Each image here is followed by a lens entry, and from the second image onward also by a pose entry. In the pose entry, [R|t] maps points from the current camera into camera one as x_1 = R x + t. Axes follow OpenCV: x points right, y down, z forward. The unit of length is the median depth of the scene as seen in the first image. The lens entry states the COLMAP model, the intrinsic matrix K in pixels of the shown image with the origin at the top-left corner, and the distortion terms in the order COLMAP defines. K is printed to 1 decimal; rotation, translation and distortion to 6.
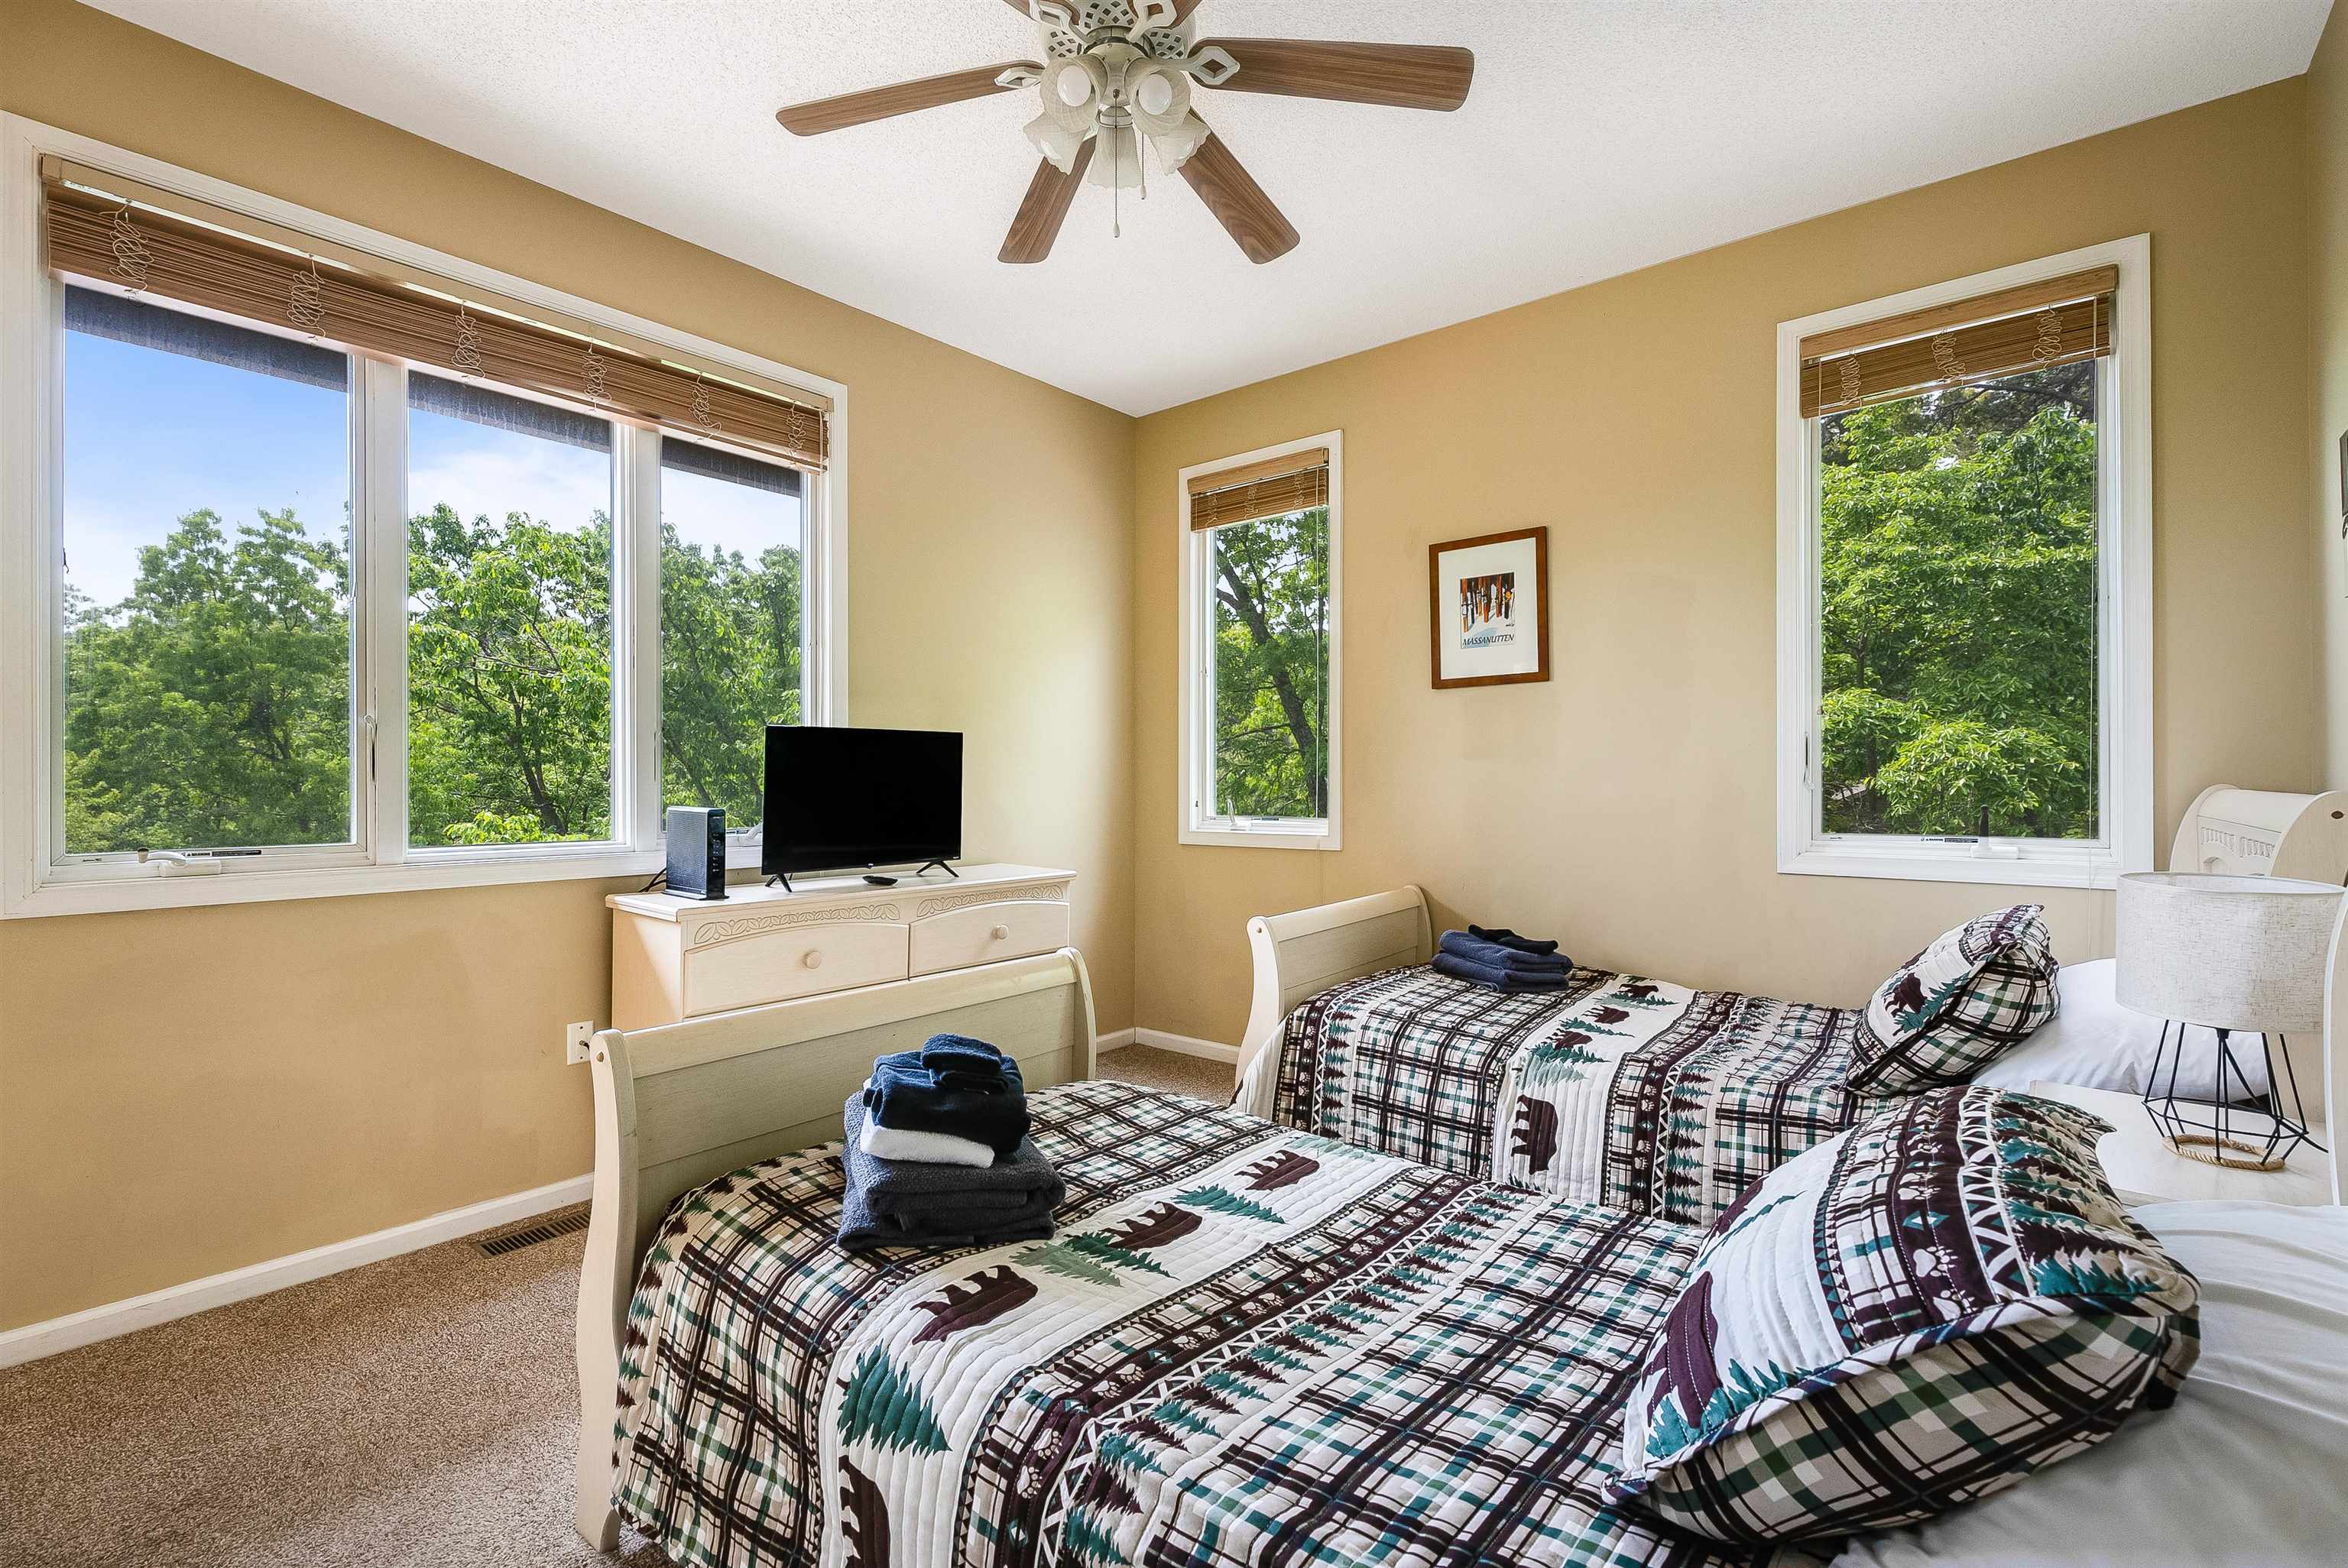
lens RADIAL K [[1065.9, 0, 1174.0], [0, 1065.9, 784.0], [0, 0, 1]] dist [-0.000275, -0.000068]
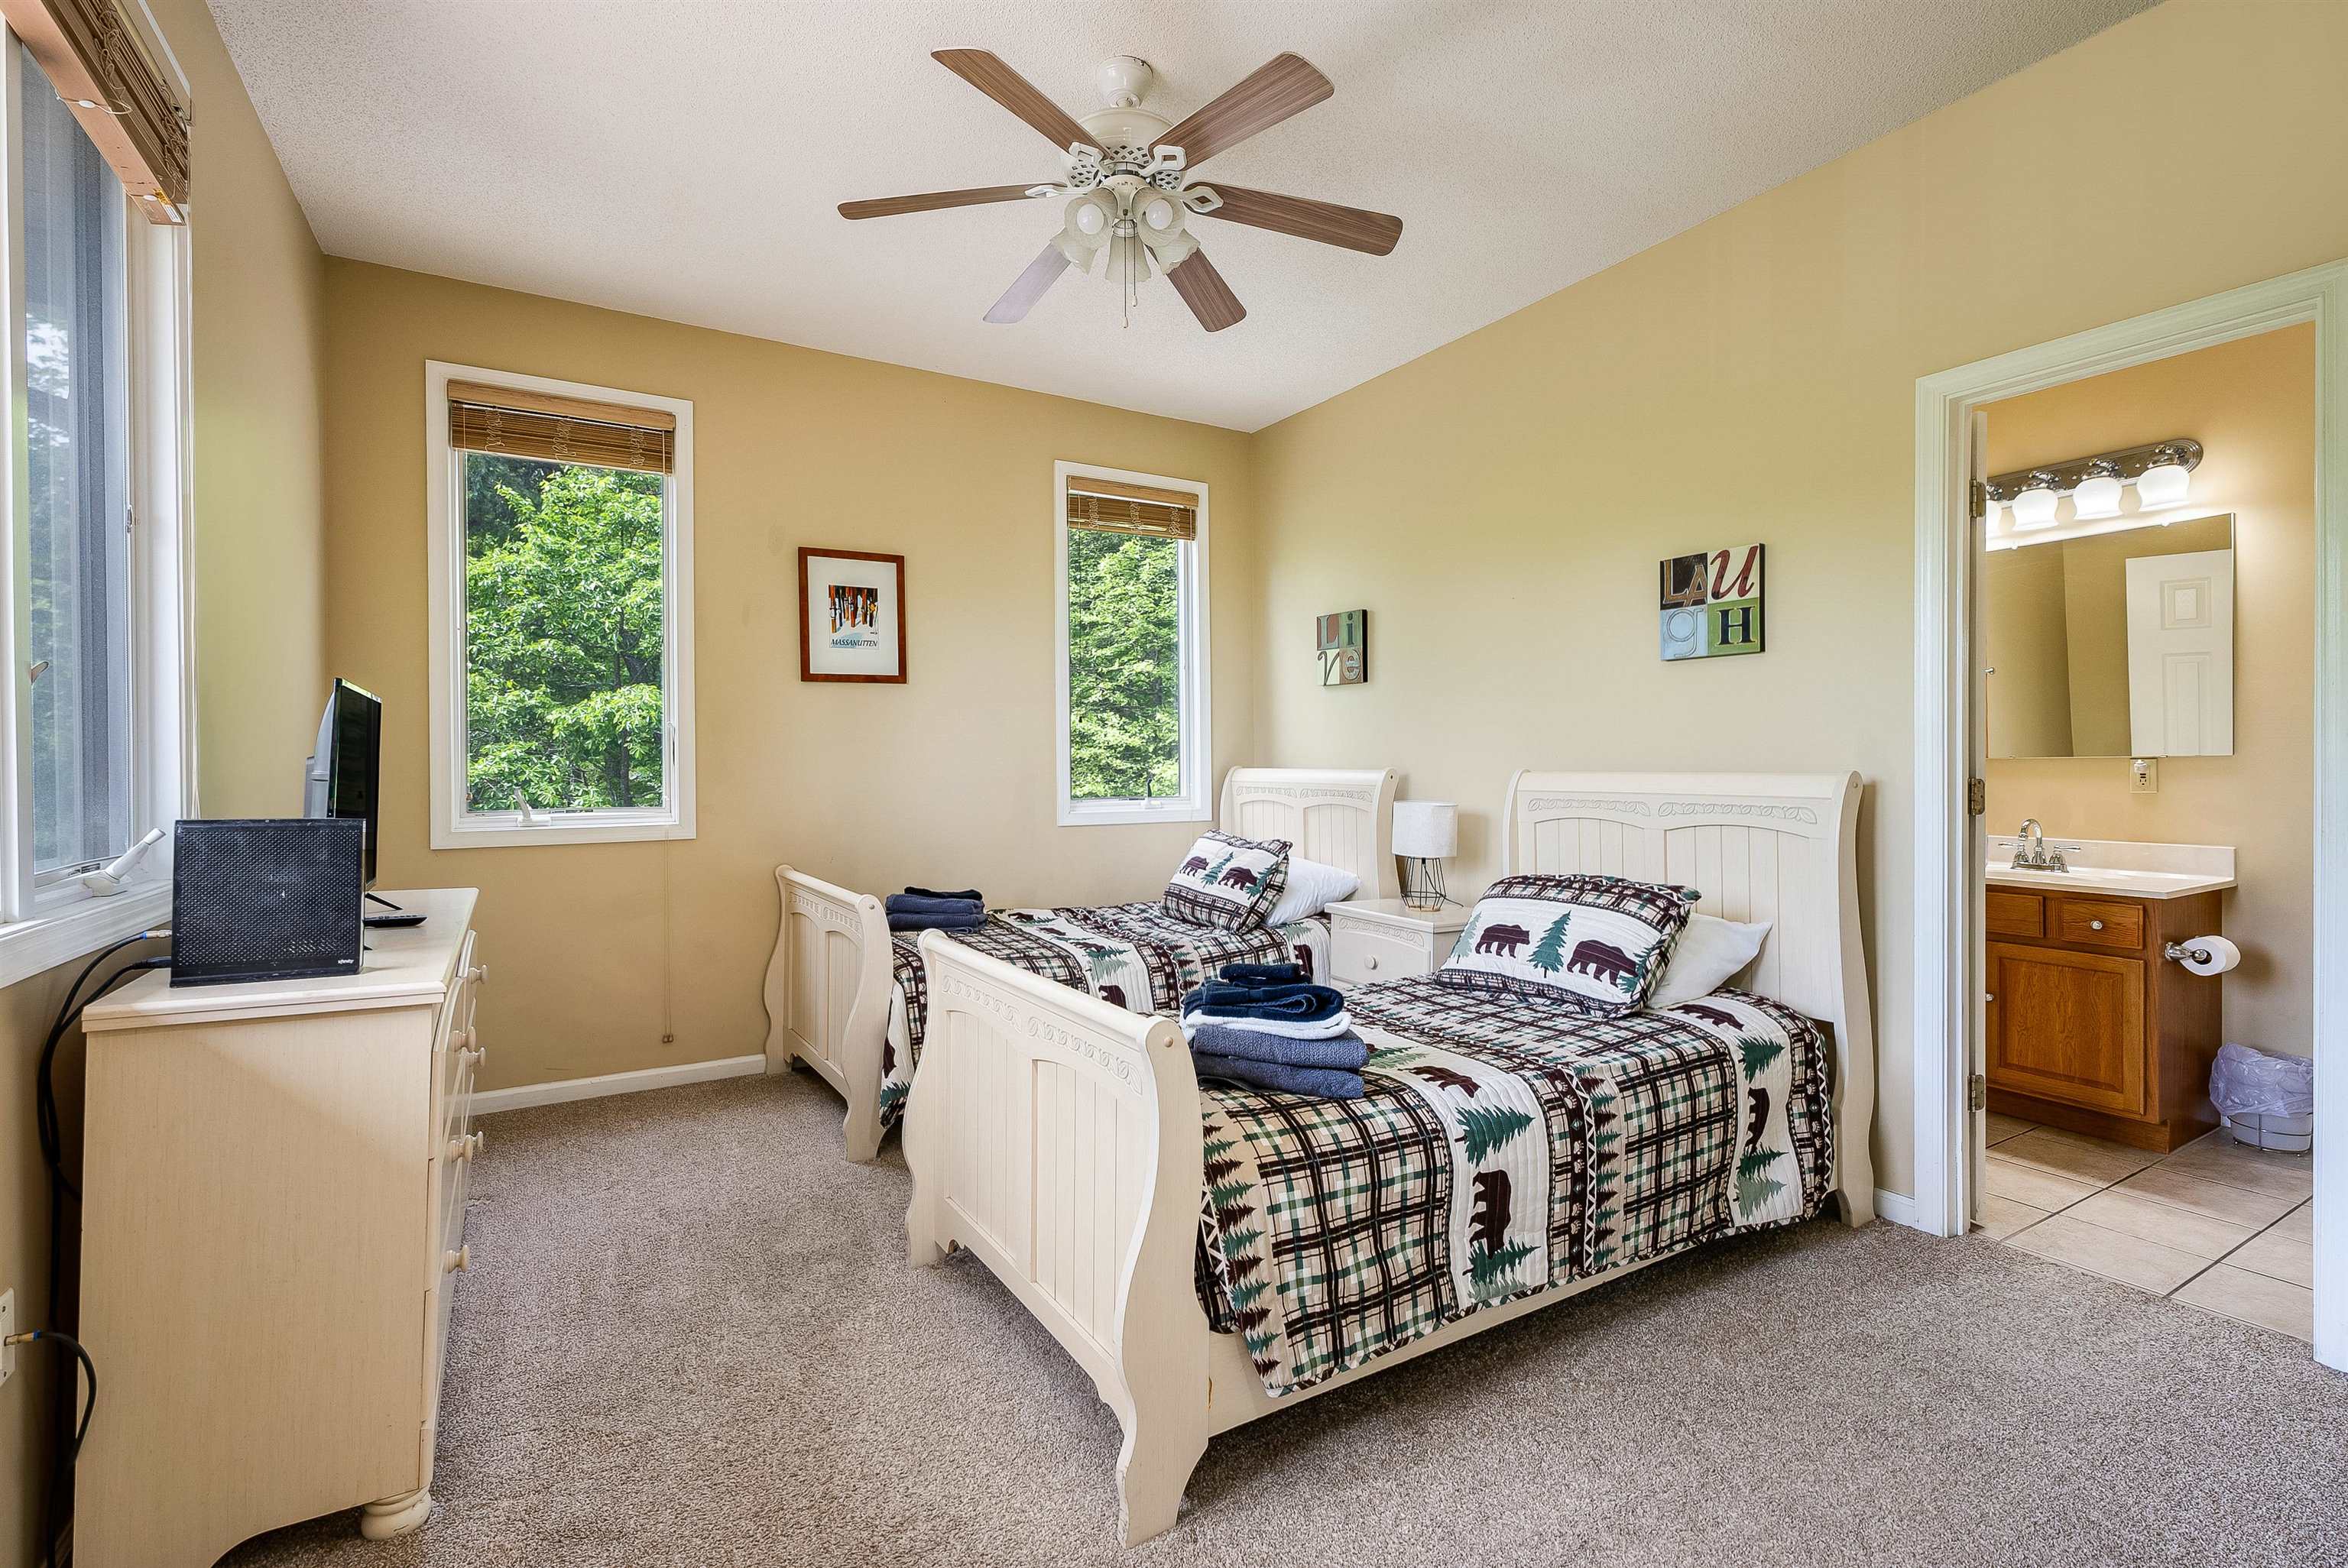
lens RADIAL K [[1071.9, 0, 1166.9], [0, 1071.9, 774.9], [0, 0, 1]] dist [-0.001627, -0.000140]
pose [[0.323029, -0.011651, 0.946317, -0.756492], [0.006082, 0.999929, 0.010235, -0.003481], [-0.946369, 0.002449, 0.323077, 0.341255]]
